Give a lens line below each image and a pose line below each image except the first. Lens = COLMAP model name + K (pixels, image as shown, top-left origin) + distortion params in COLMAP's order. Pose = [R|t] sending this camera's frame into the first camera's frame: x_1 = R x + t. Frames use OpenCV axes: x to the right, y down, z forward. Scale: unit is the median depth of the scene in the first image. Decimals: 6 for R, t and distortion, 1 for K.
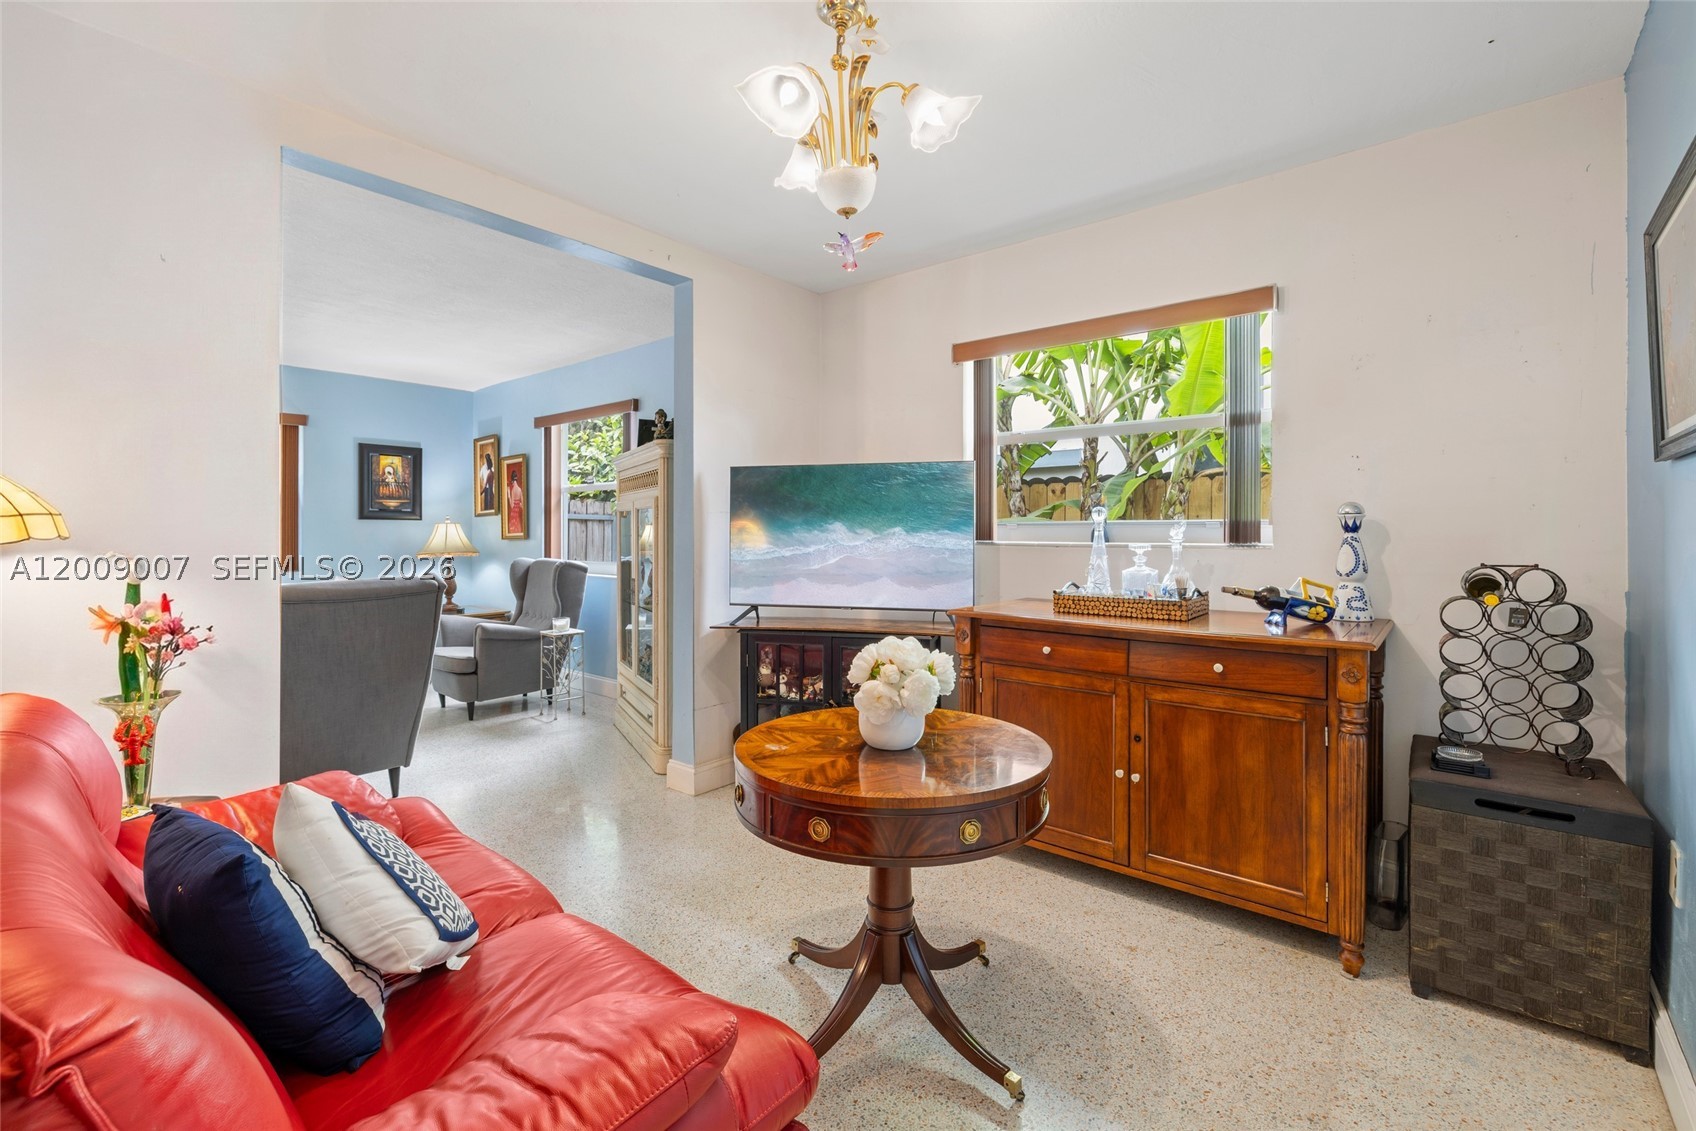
lens RADIAL K [[741.7, 0, 845.4], [0, 741.7, 531.4], [0, 0, 1]] dist [-0.001199, -0.000094]
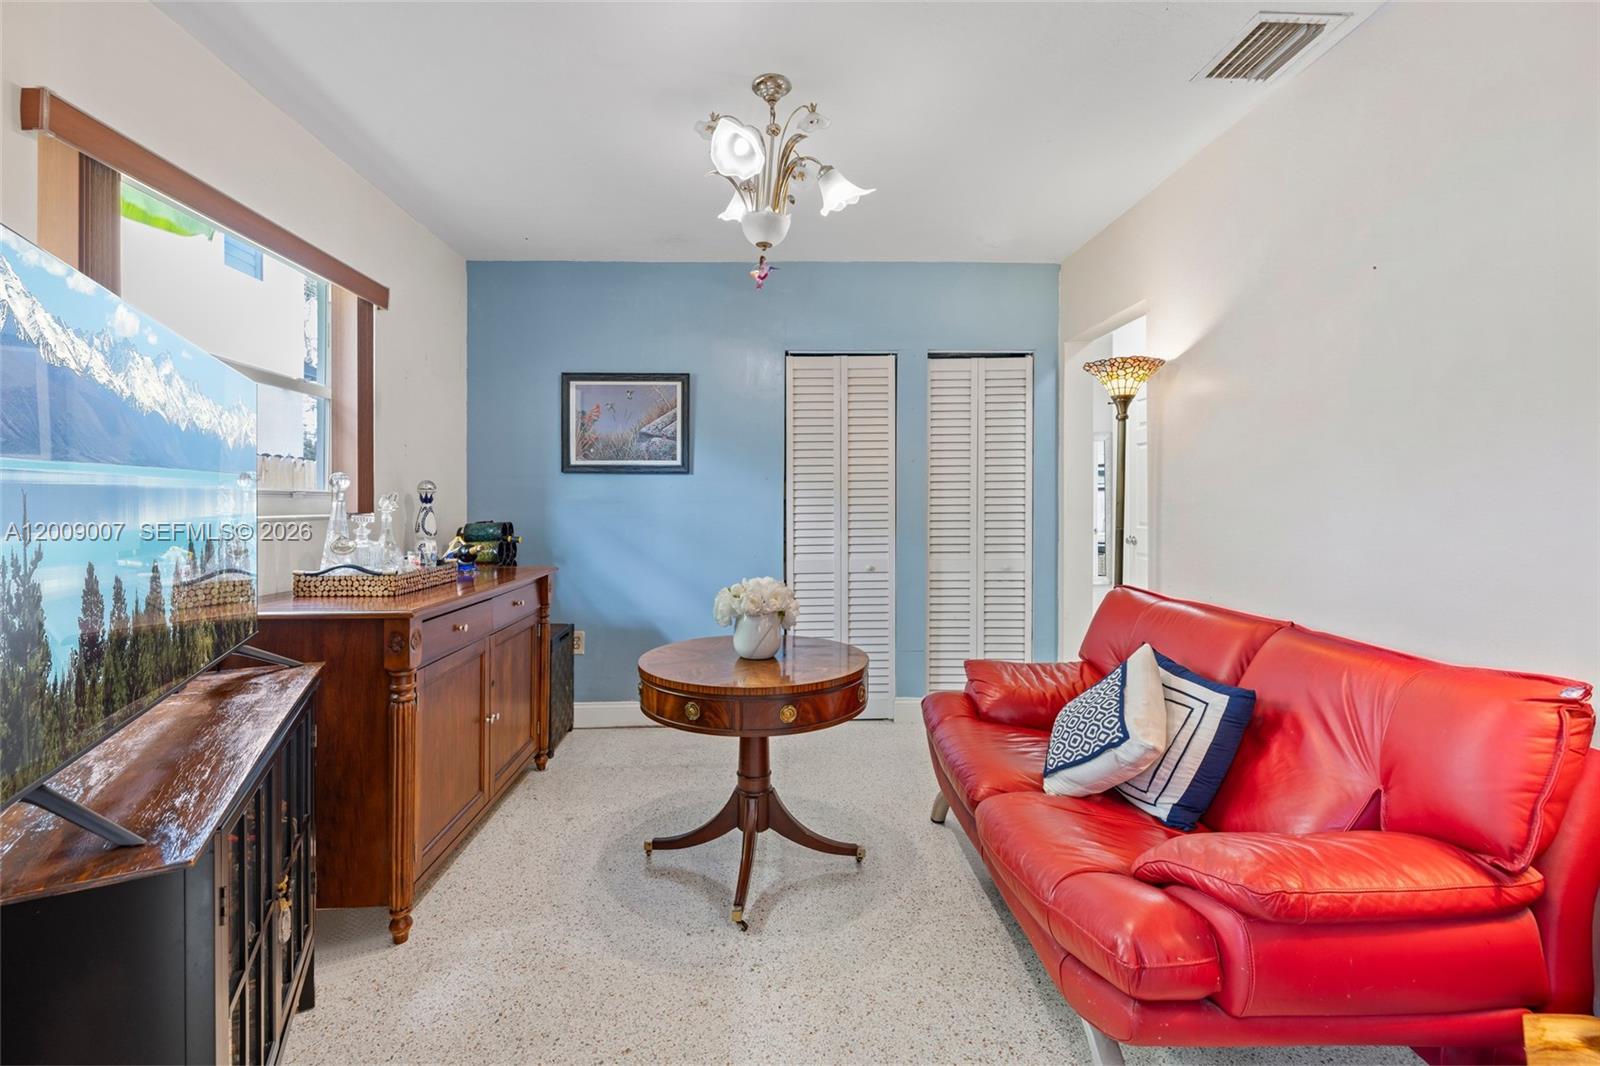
lens RADIAL K [[677.3, 0, 778.8], [0, 677.3, 500.0], [0, 0, 1]] dist [-0.000307, 0.000117]
pose [[-0.664450, 0.004201, 0.747321, -0.260011], [0.001313, 0.999989, -0.004454, 0.000789], [-0.747332, -0.001978, -0.664448, 0.522620]]
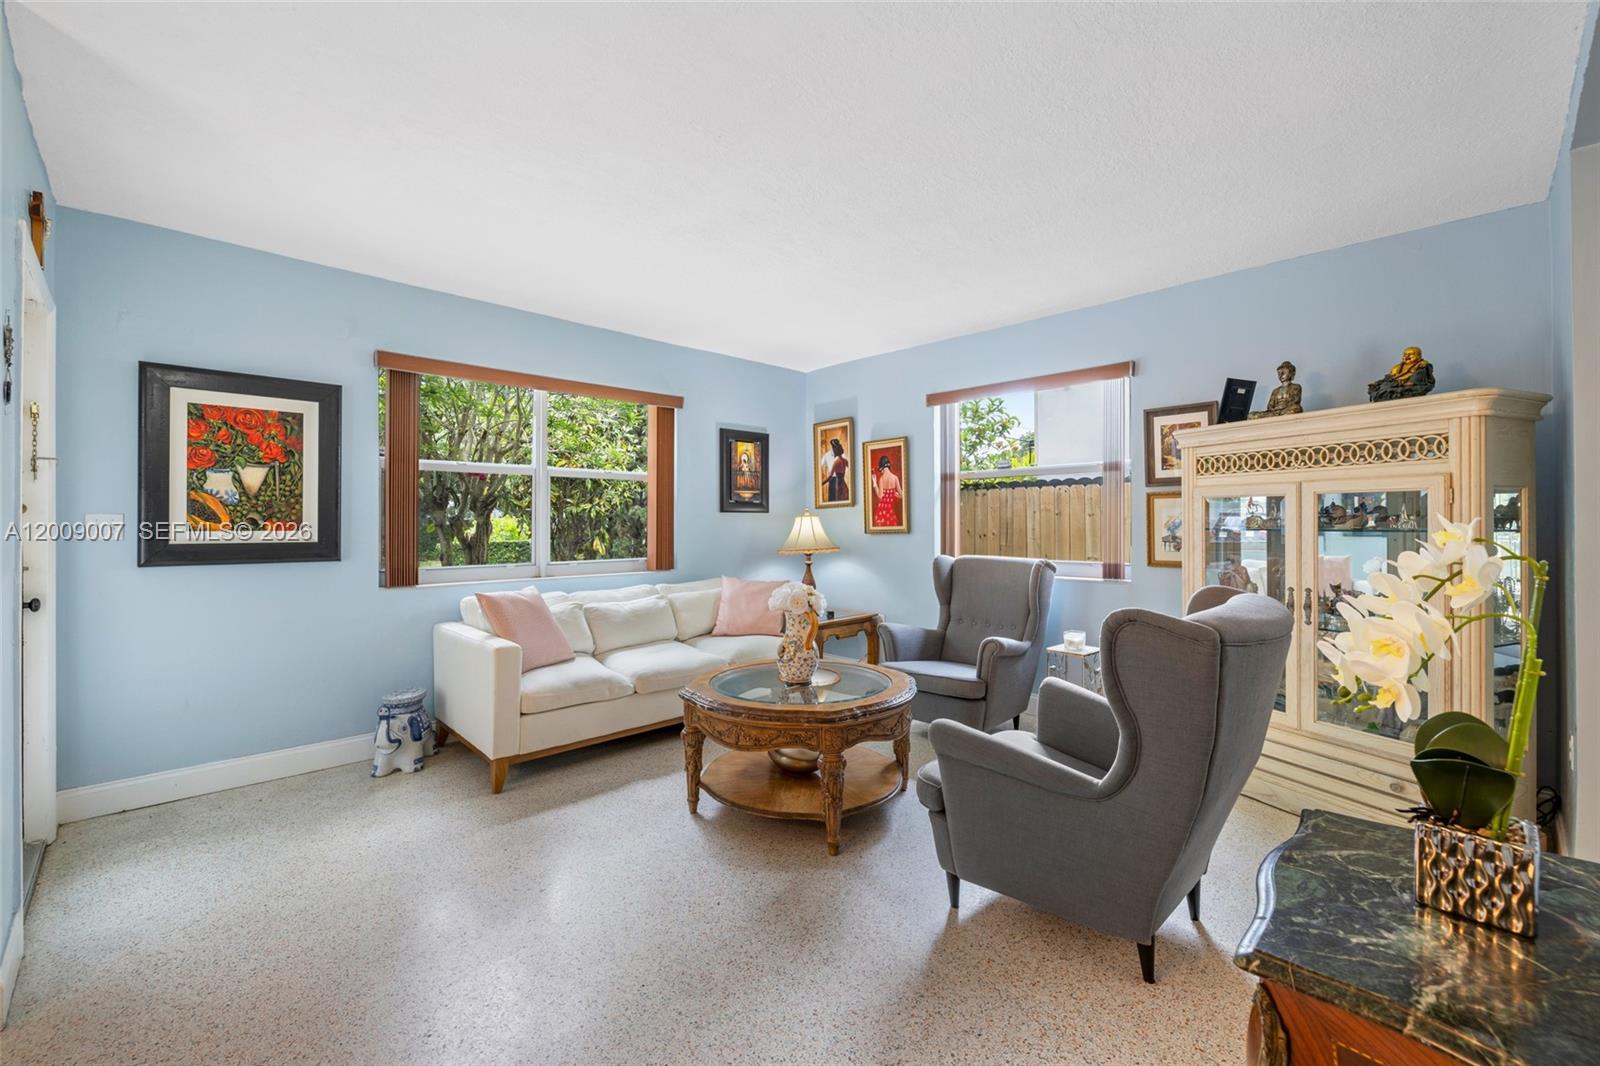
lens RADIAL K [[667.2, 0, 795.9], [0, 667.2, 524.1], [0, 0, 1]] dist [-0.002404, -0.000190]
pose [[0.995049, -0.005379, -0.099241, -0.482140], [0.005529, 0.999984, 0.001232, -0.001997], [0.099233, -0.001775, 0.995063, 0.194600]]
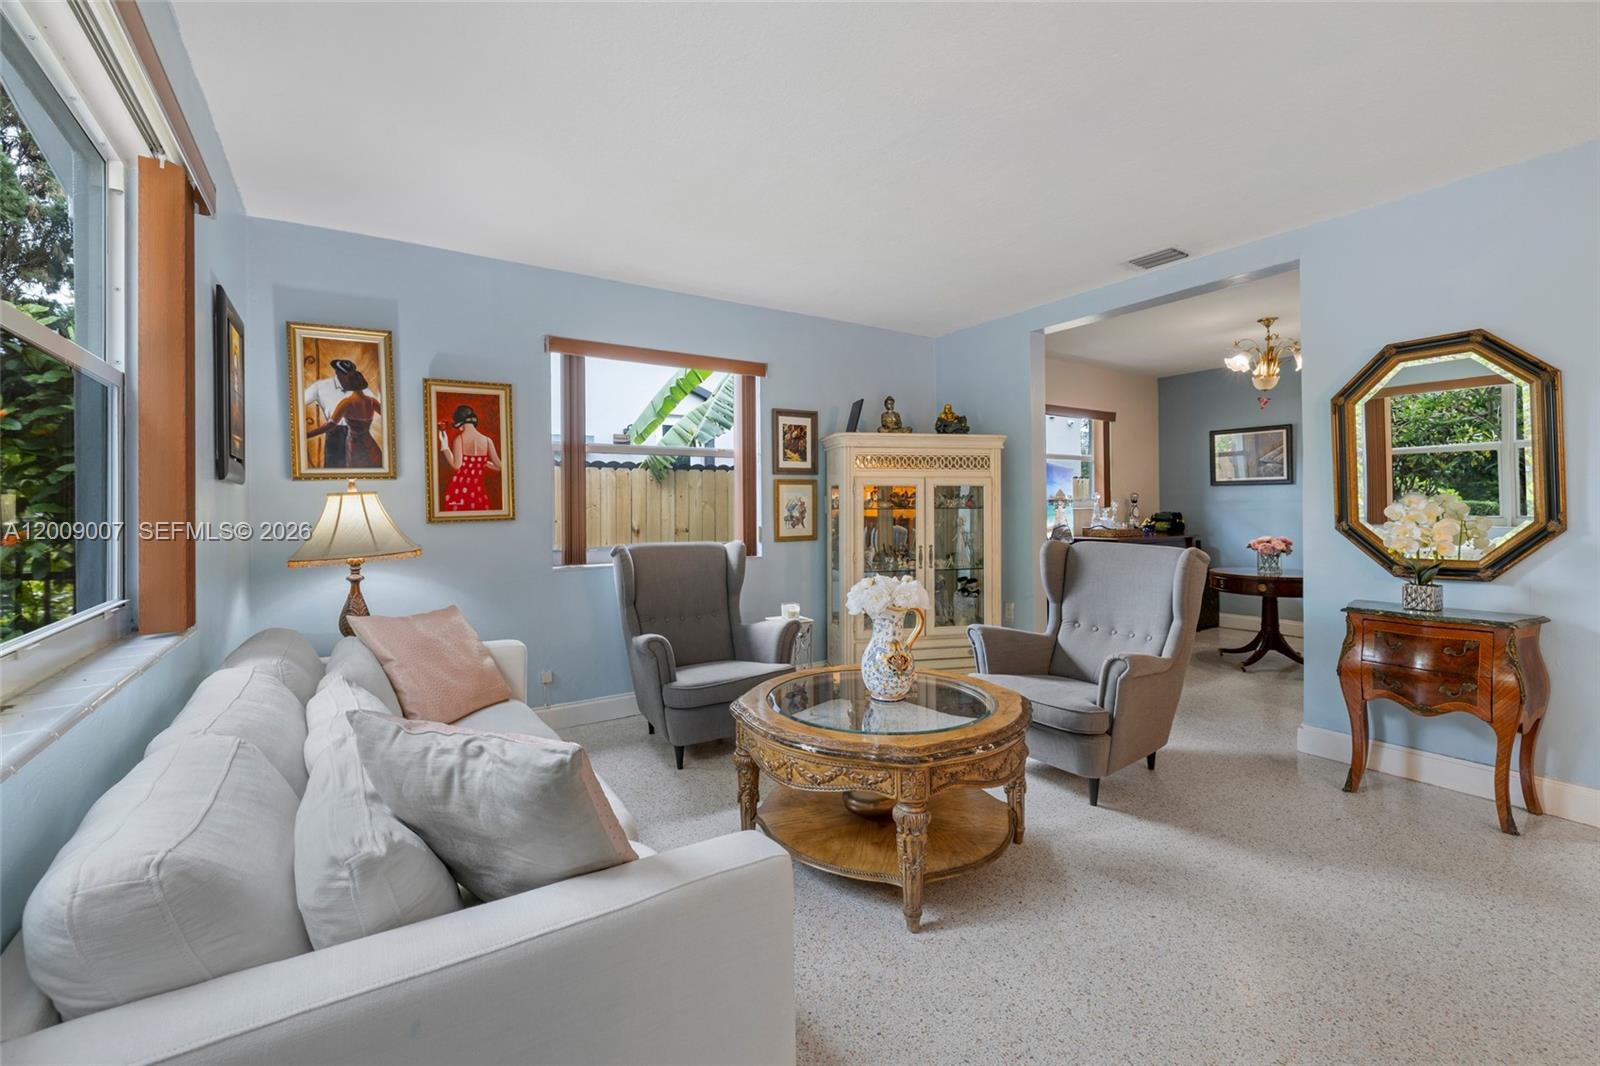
lens RADIAL K [[677.3, 0, 790.1], [0, 677.3, 507.9], [0, 0, 1]] dist [-0.000920, -0.000669]
pose [[0.284448, -0.004781, 0.958680, -0.911867], [0.008831, 0.999958, 0.002366, 0.000844], [-0.958651, 0.007793, 0.284478, 0.606343]]
